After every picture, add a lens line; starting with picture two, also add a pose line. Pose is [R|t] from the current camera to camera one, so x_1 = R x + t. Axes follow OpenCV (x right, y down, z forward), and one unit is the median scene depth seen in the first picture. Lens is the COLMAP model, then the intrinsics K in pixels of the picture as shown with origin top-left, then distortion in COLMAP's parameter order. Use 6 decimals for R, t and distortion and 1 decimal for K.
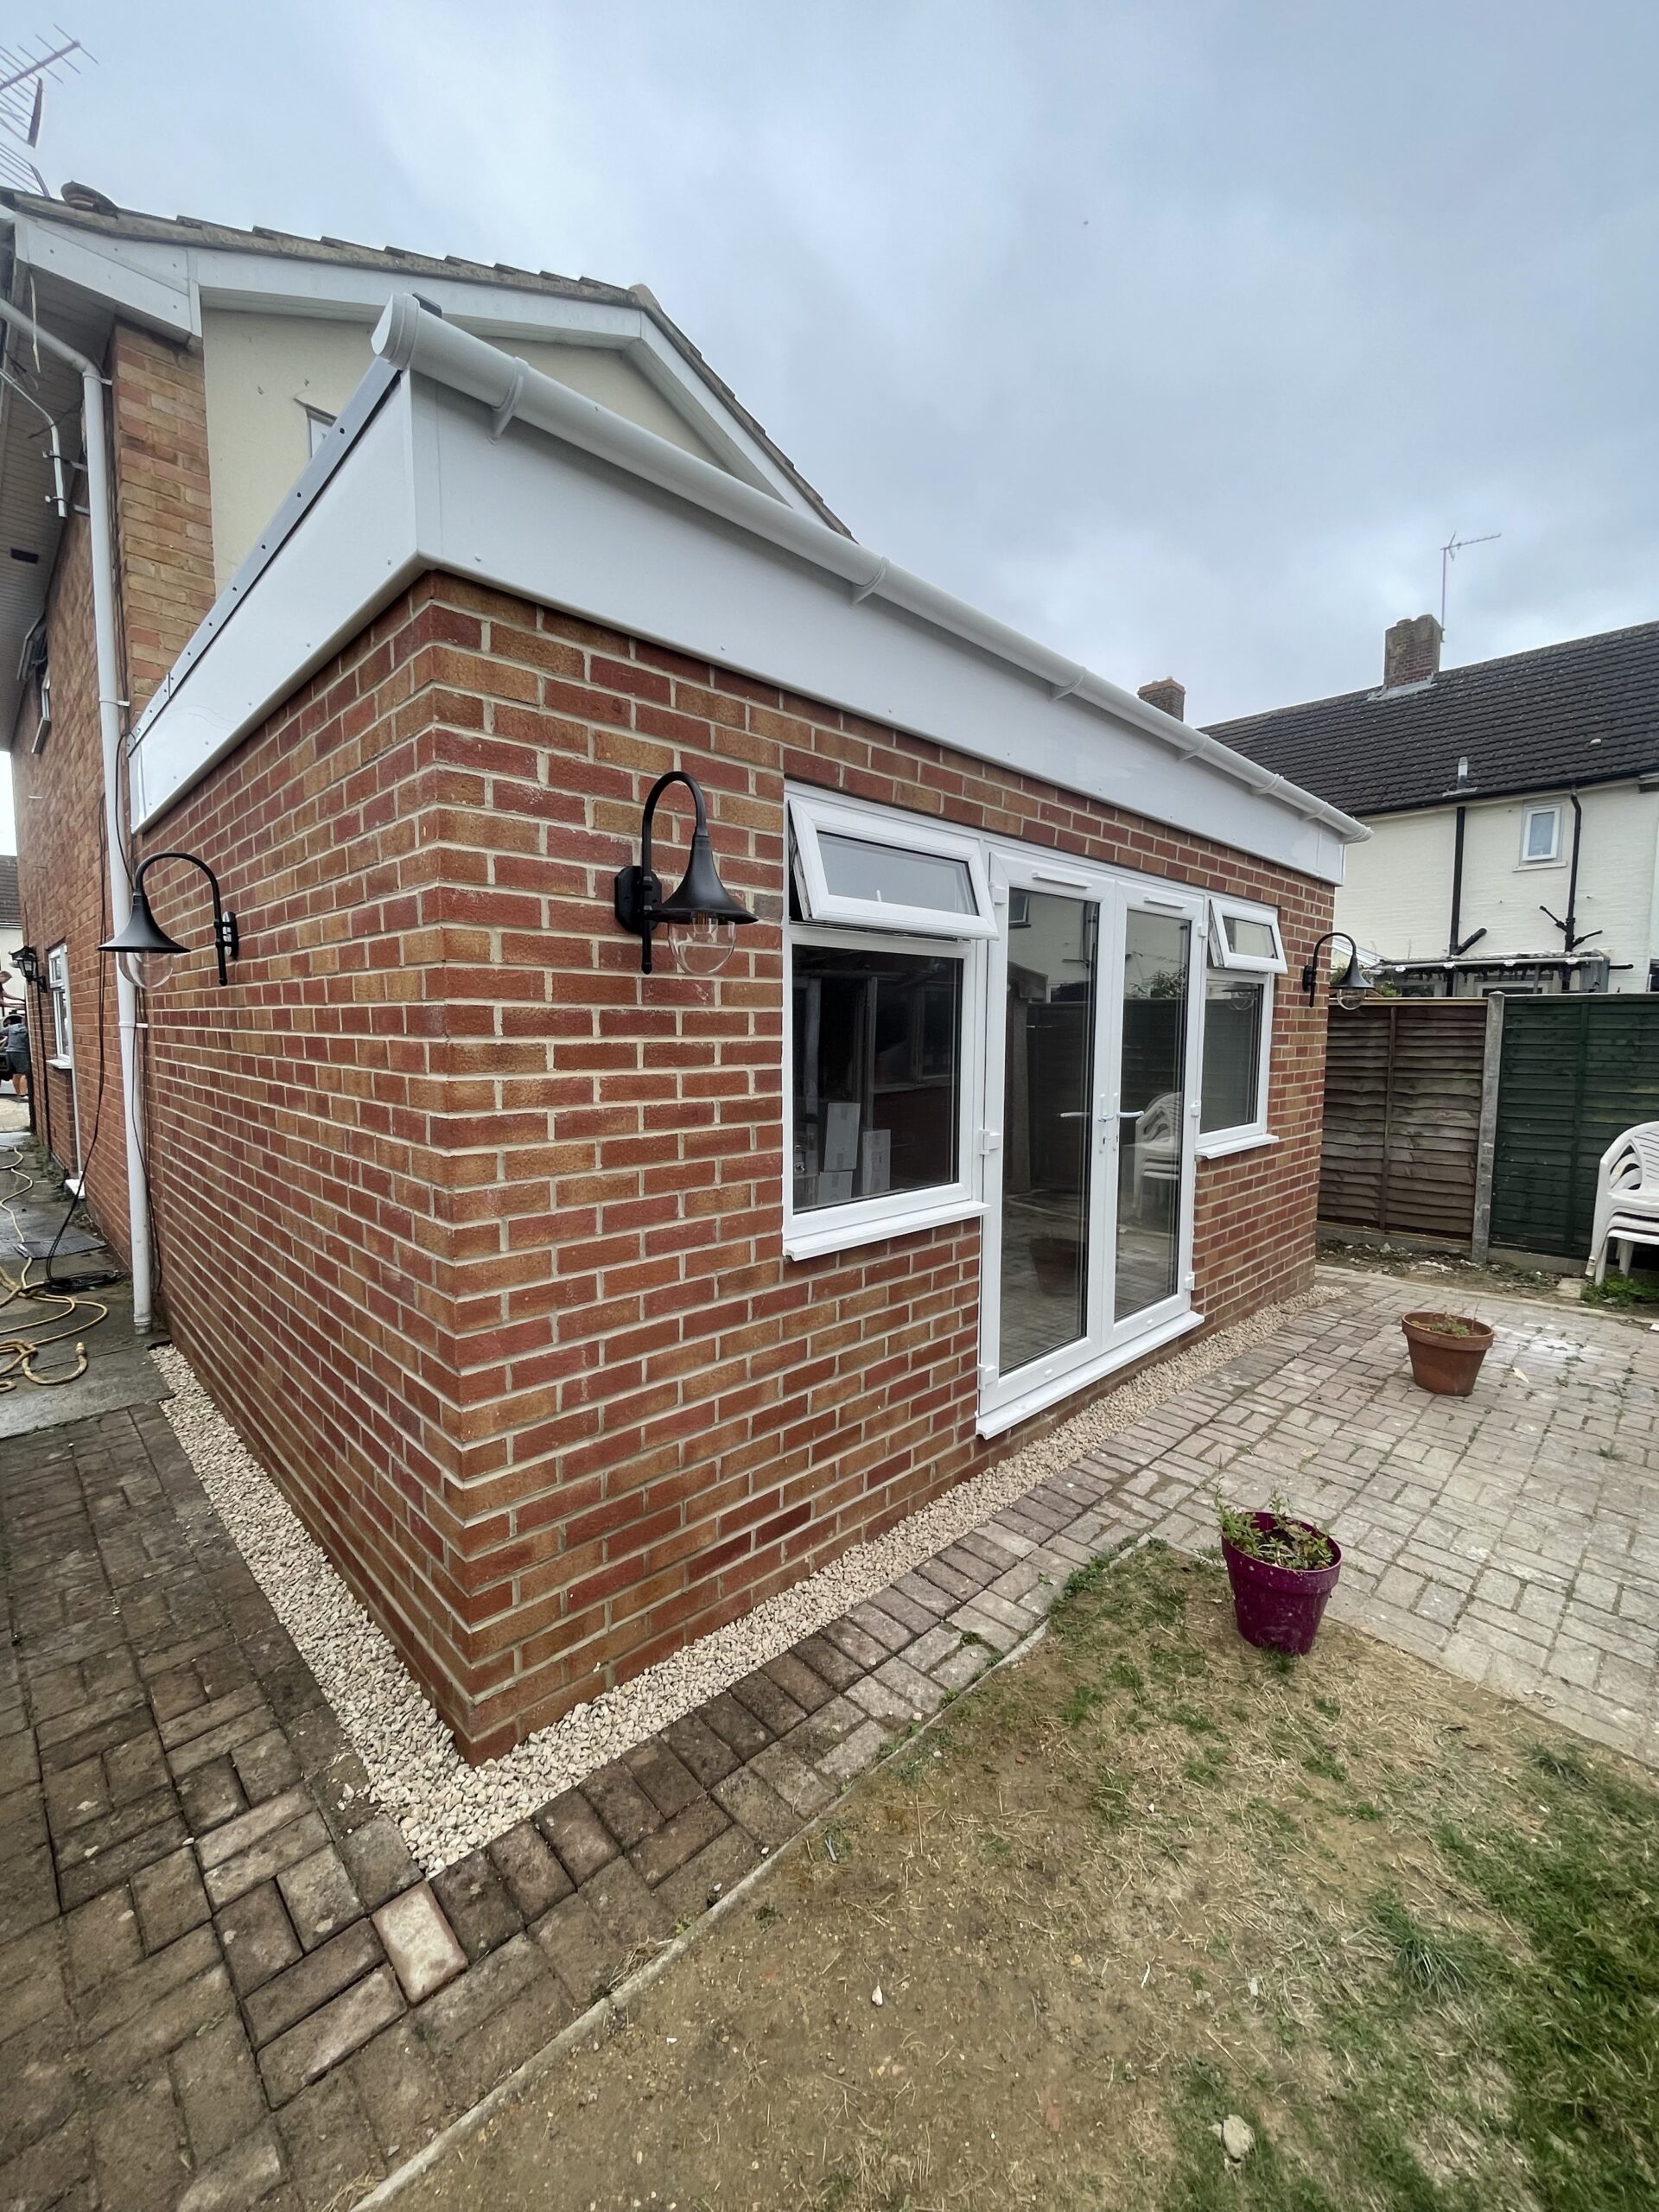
lens RADIAL K [[889.5, 0, 843.0], [0, 889.5, 1104.2], [0, 0, 1]] dist [-0.005580, 0.001058]
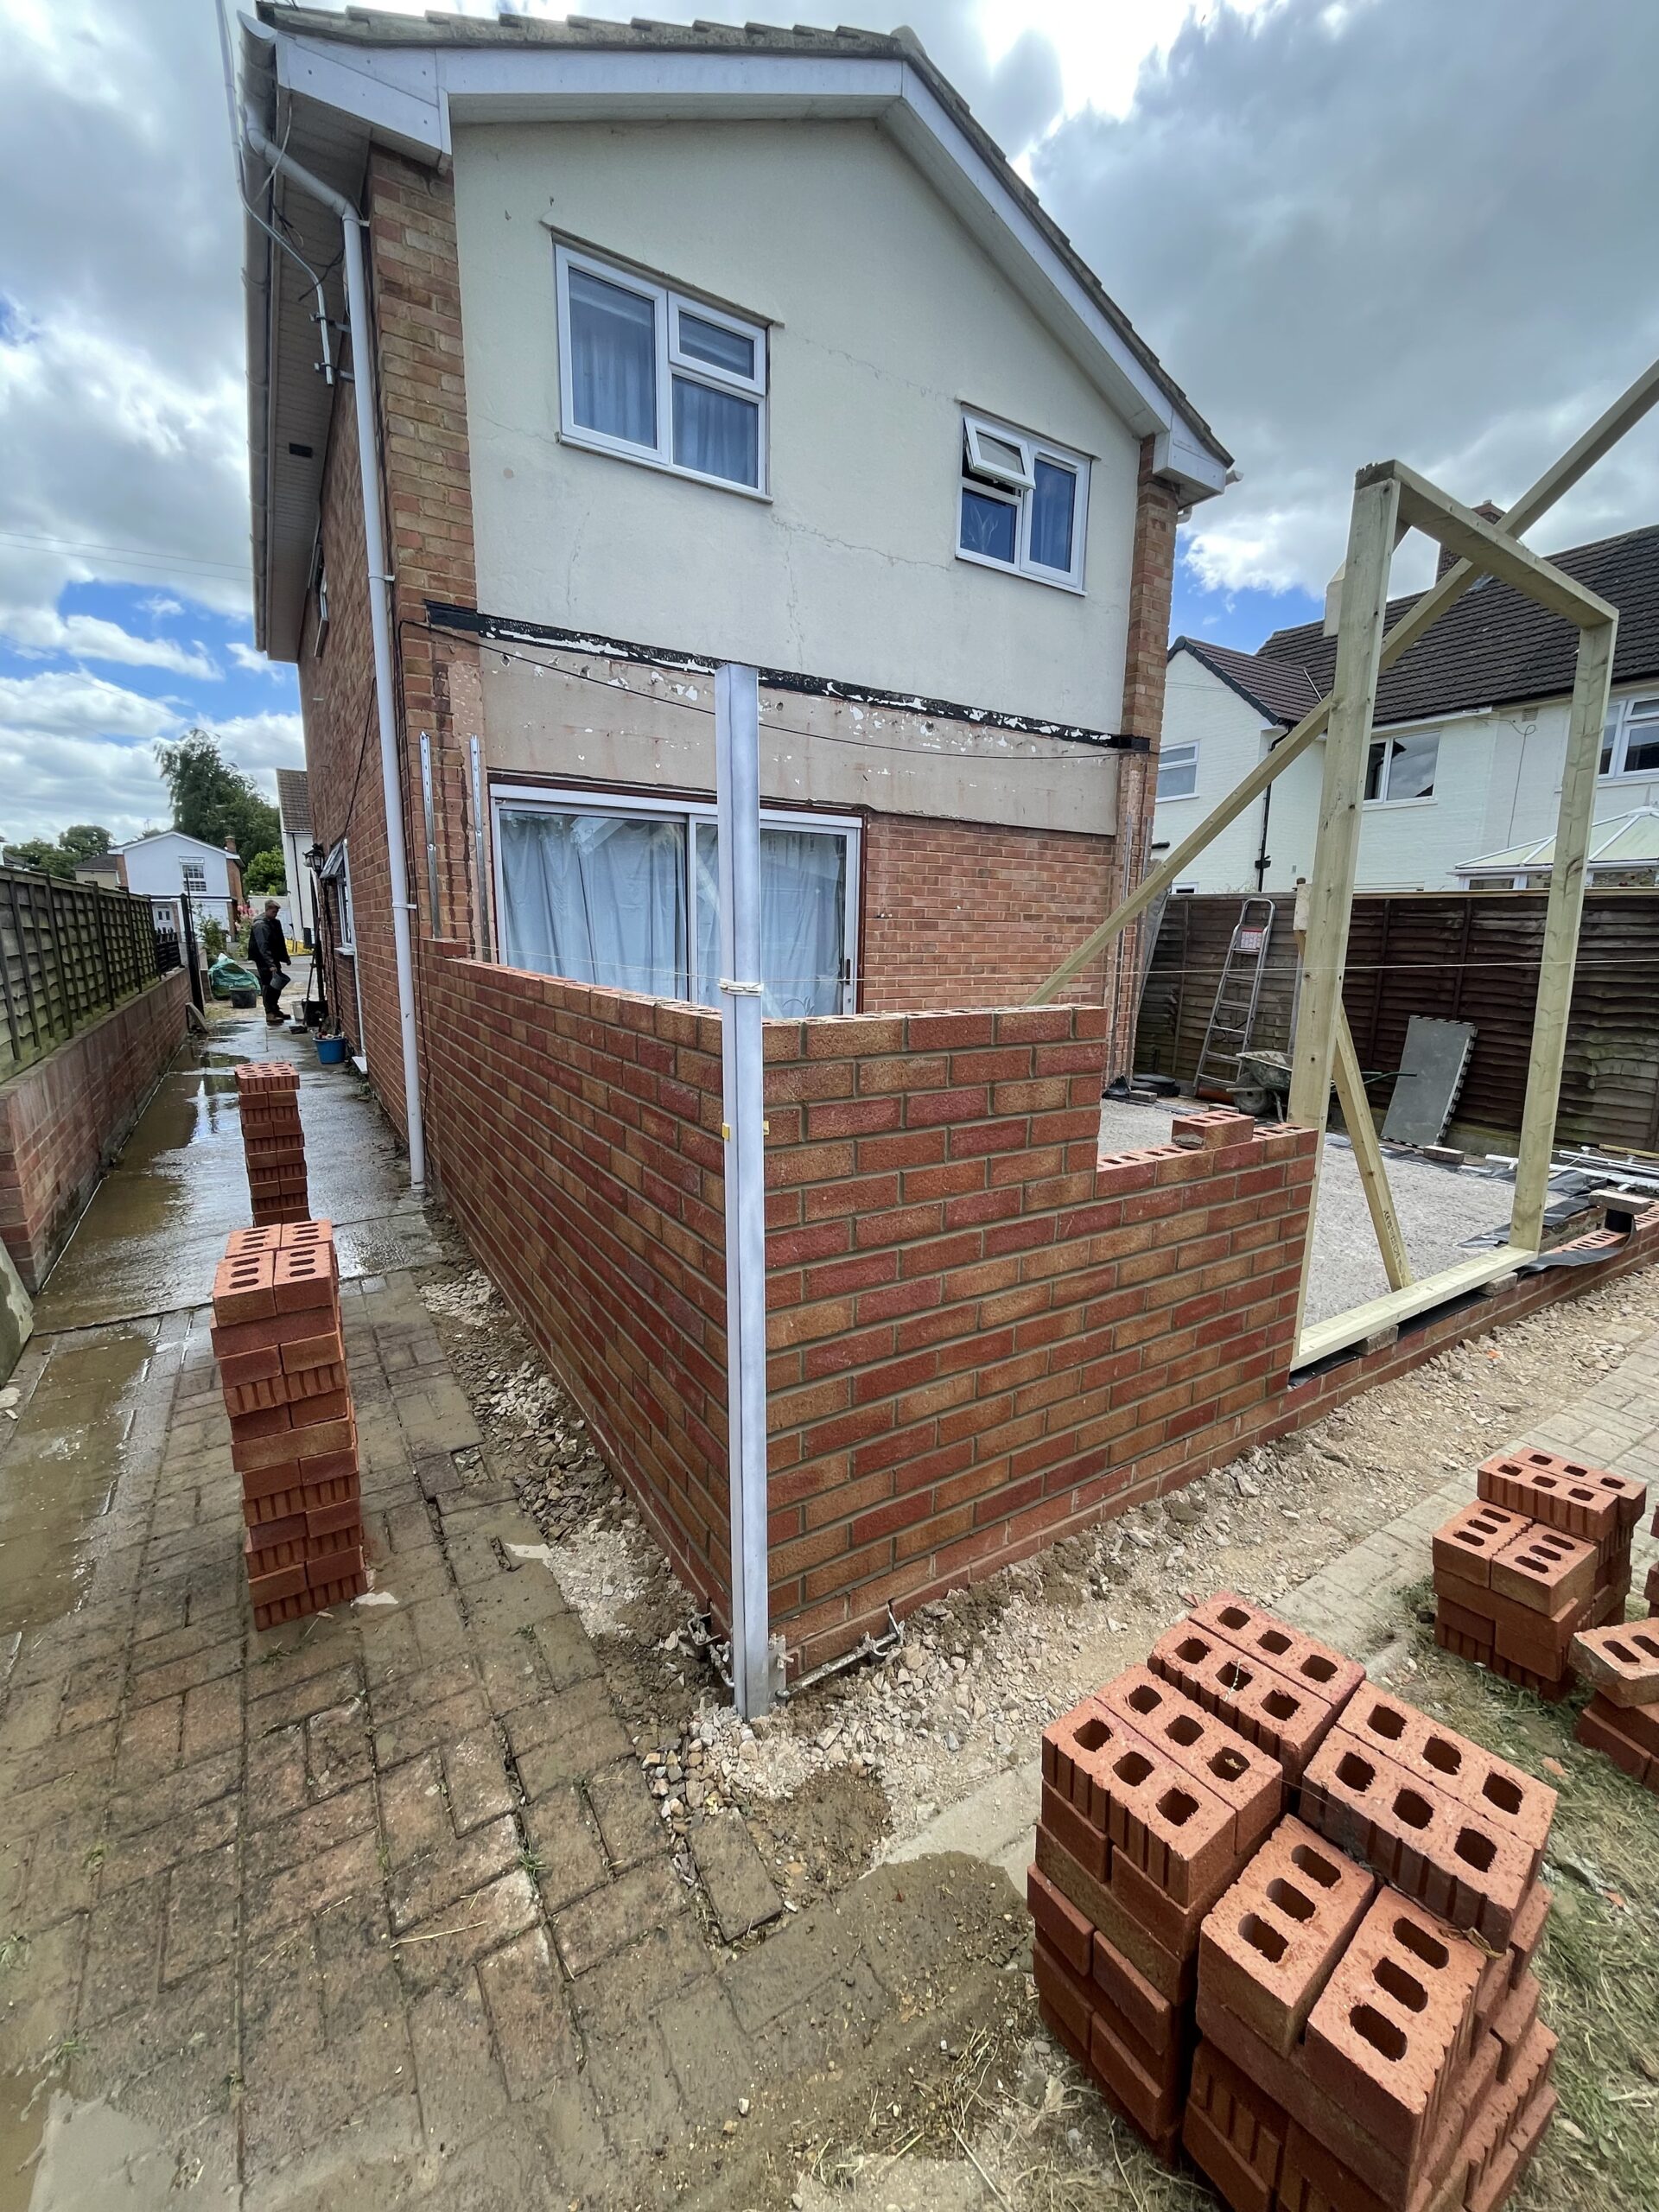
lens RADIAL K [[889.5, 0, 842.6], [0, 889.5, 1102.0], [0, 0, 1]] dist [-0.005580, 0.001058]
pose [[0.976233, 0.048980, -0.211117, -0.072883], [-0.026922, 0.993989, 0.106119, 0.014538], [0.215045, -0.097913, 0.971683, 0.080412]]
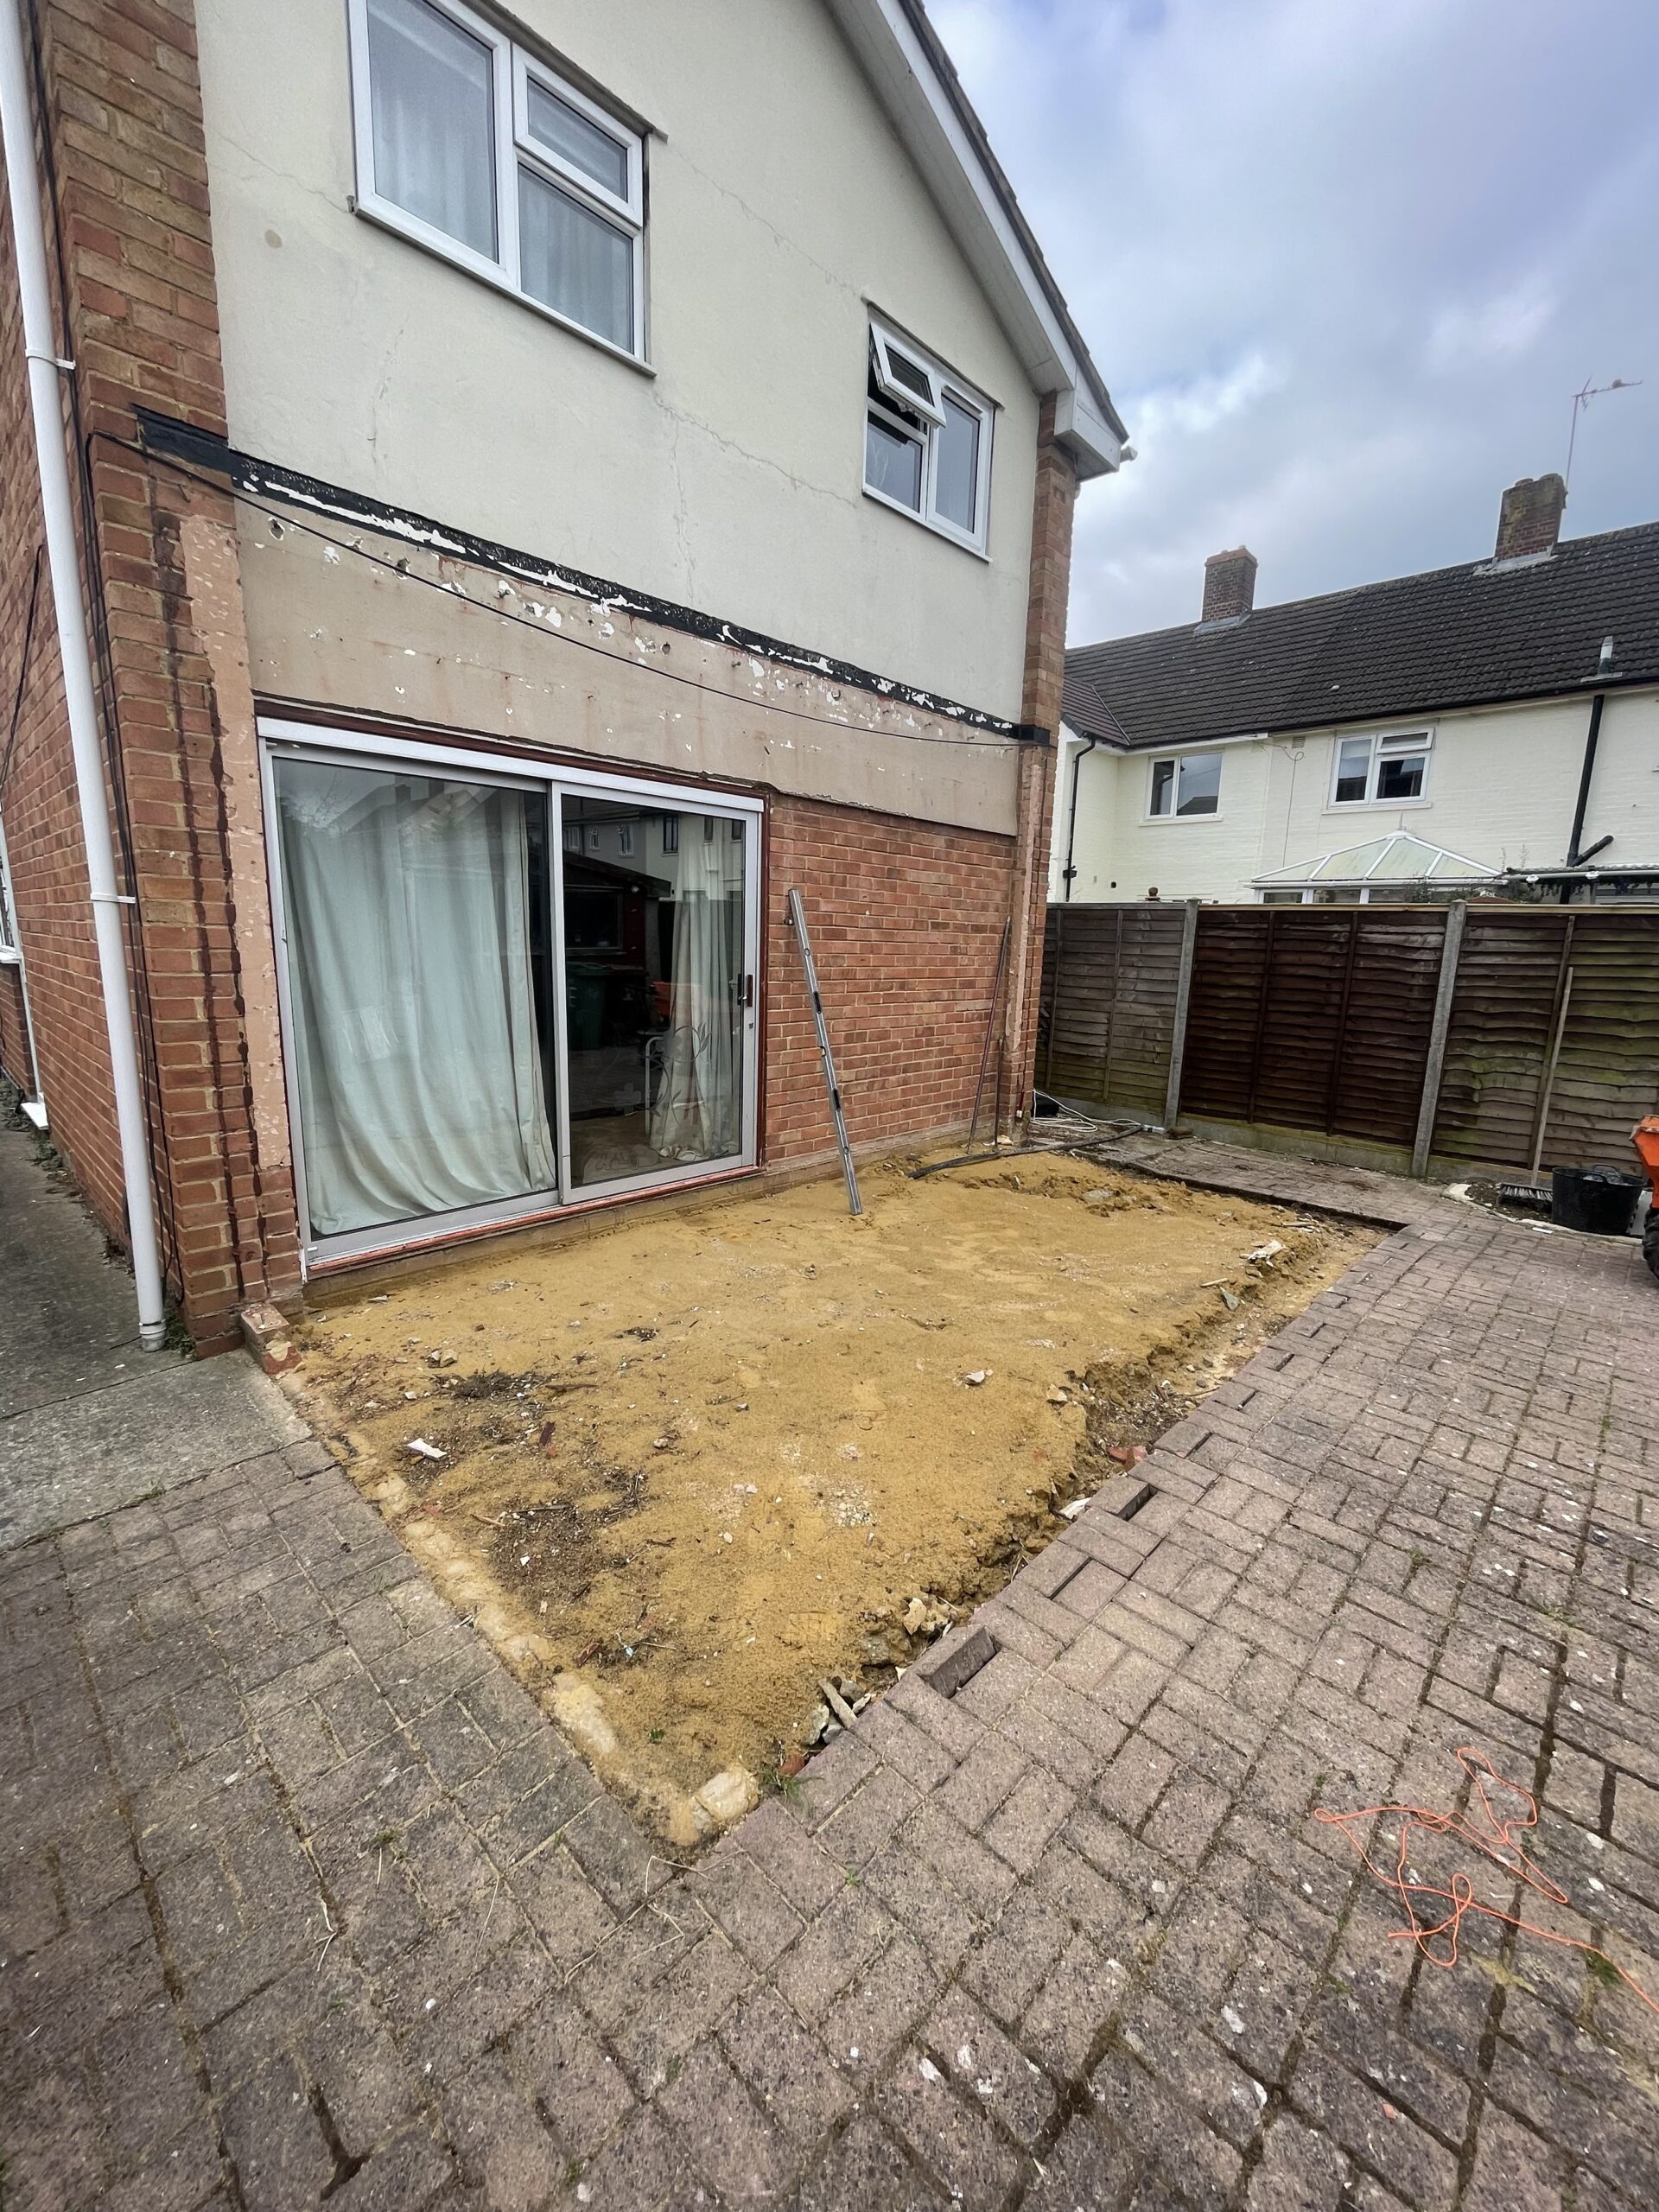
lens RADIAL K [[889.5, 0, 840.6], [0, 889.5, 1103.7], [0, 0, 1]] dist [-0.005580, 0.001058]
pose [[0.999442, 0.013572, 0.030529, -0.282410], [-0.016565, 0.994846, 0.100036, -0.012815], [-0.029014, -0.100485, 0.994515, 0.317476]]
